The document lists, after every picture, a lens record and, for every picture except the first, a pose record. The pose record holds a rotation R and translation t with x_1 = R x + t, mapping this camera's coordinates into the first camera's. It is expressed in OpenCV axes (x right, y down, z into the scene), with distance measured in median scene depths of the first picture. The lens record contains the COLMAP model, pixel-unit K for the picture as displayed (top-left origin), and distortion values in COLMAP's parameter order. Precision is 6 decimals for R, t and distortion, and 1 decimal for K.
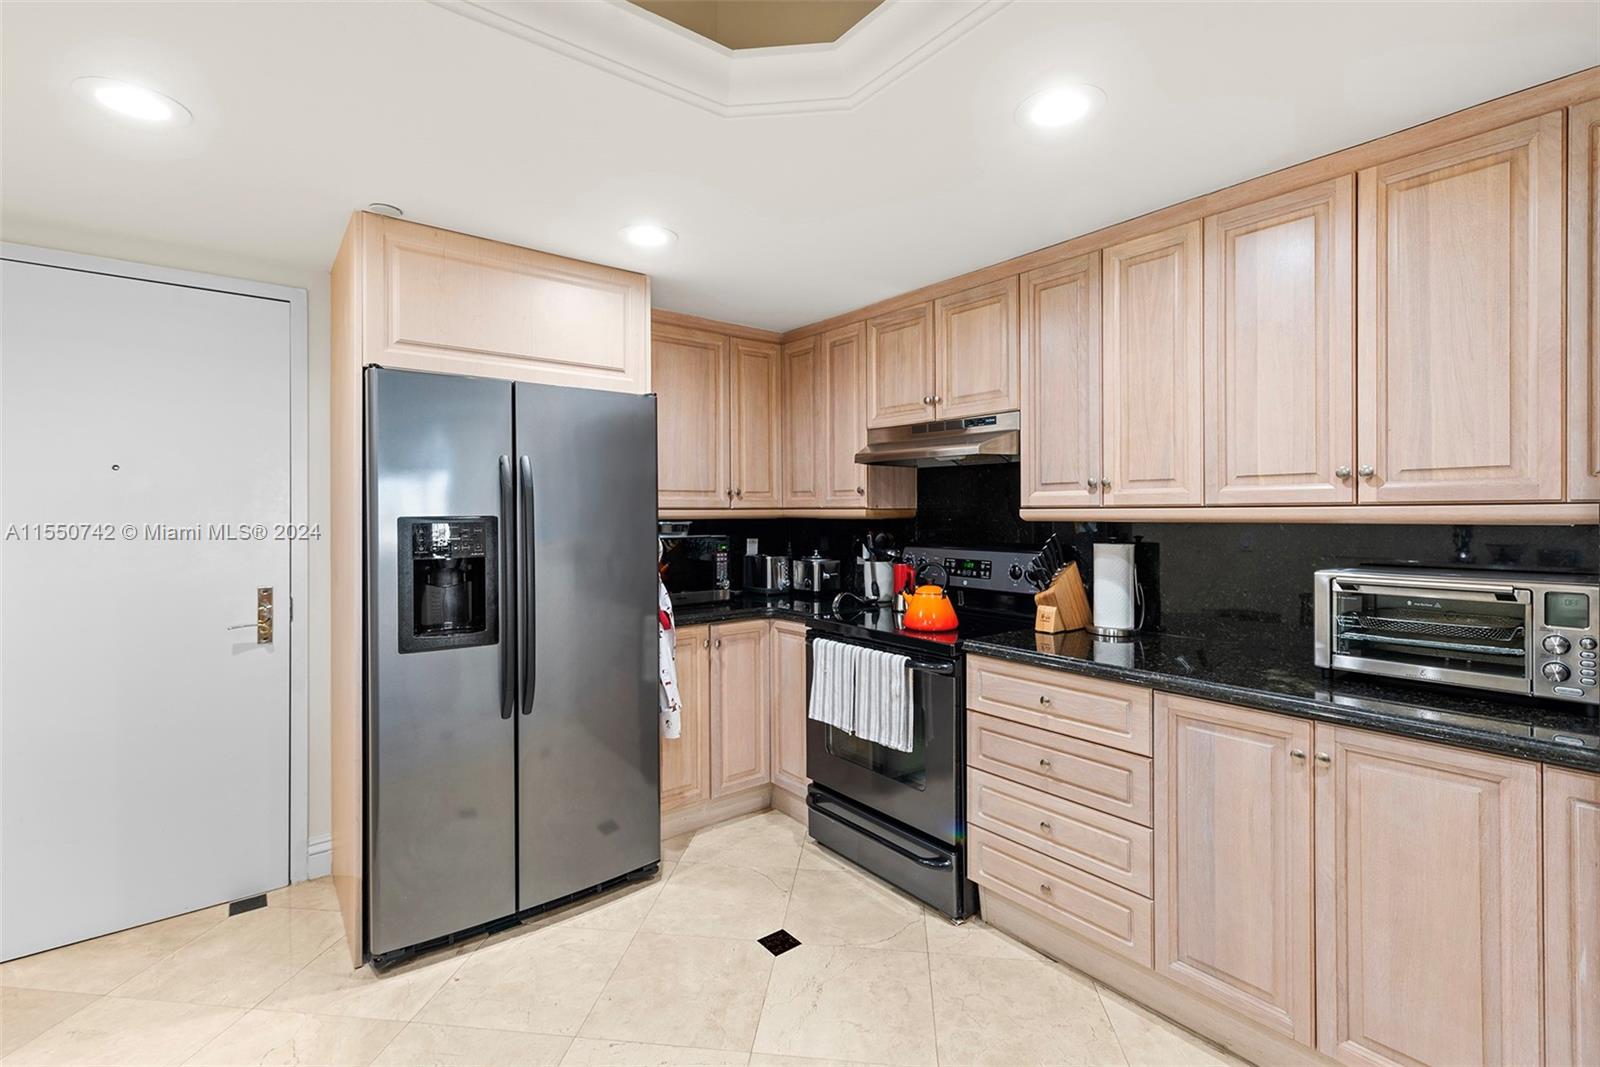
lens RADIAL K [[719.8, 0, 798.0], [0, 719.8, 513.0], [0, 0, 1]] dist [0.004396, -0.000416]
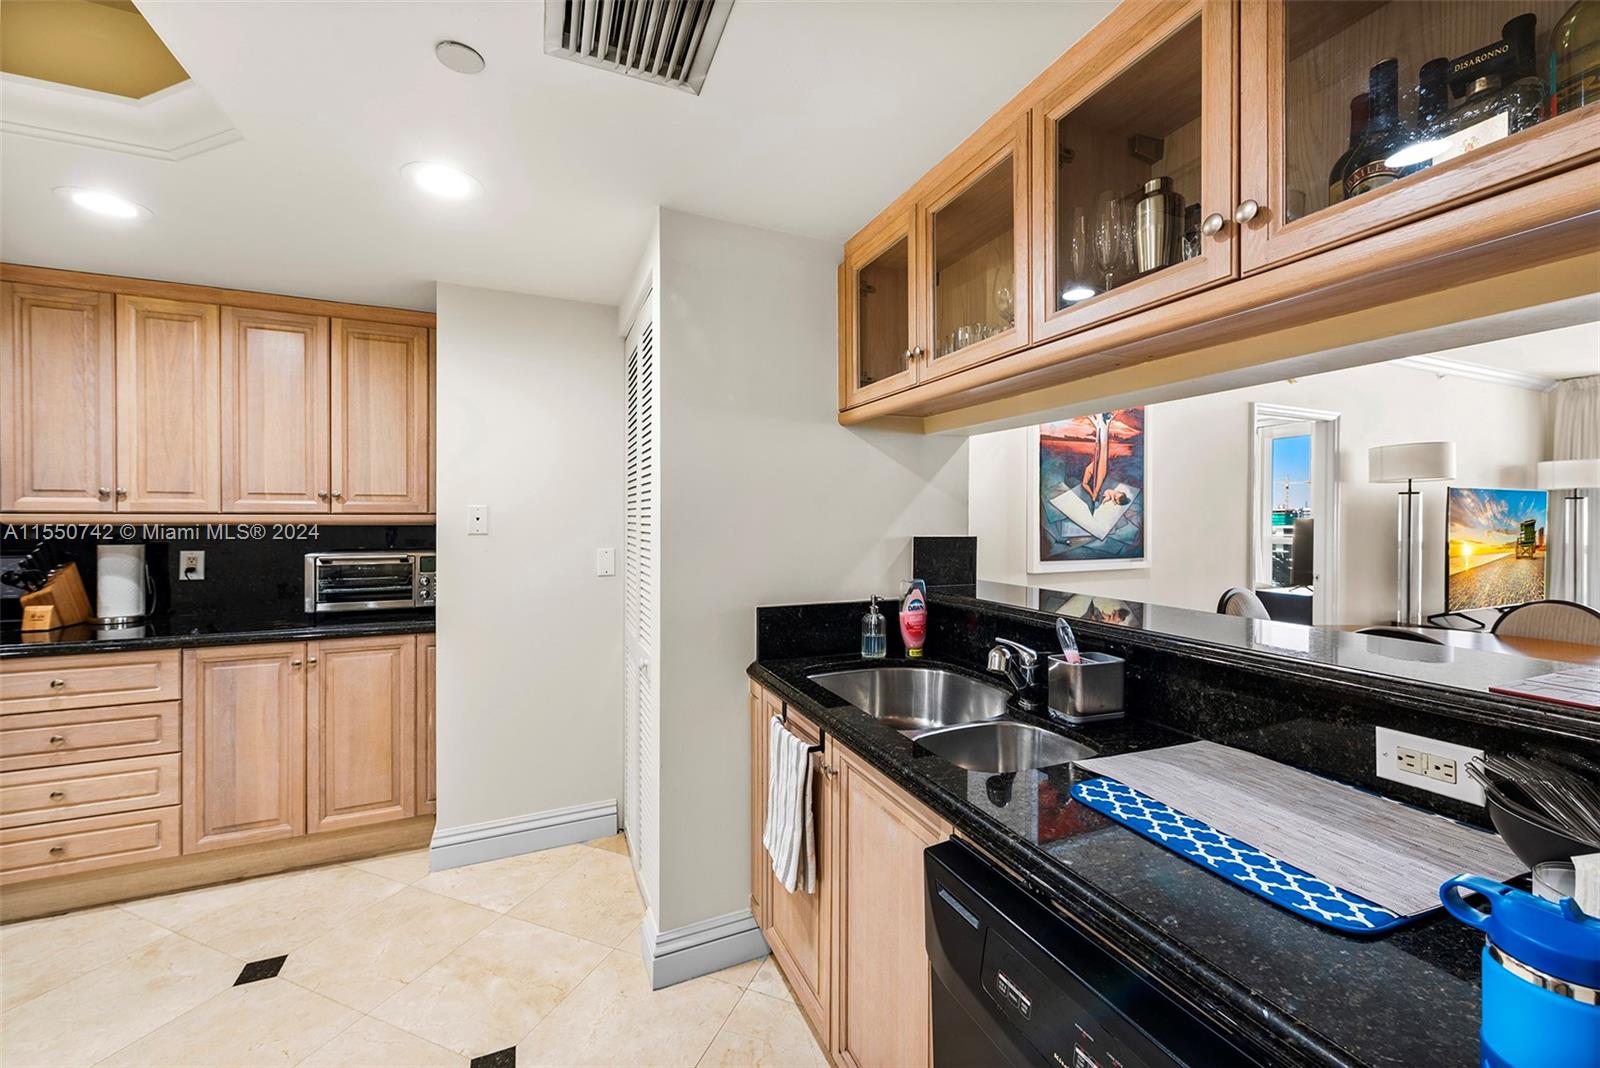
lens RADIAL K [[629.7, 0, 806.0], [0, 629.7, 520.8], [0, 0, 1]] dist [0.003444, -0.000416]
pose [[0.248316, -0.000119, 0.968679, -0.312290], [-0.002322, 0.999997, 0.000719, 0.001498], [-0.968676, -0.002428, 0.248315, -0.366260]]
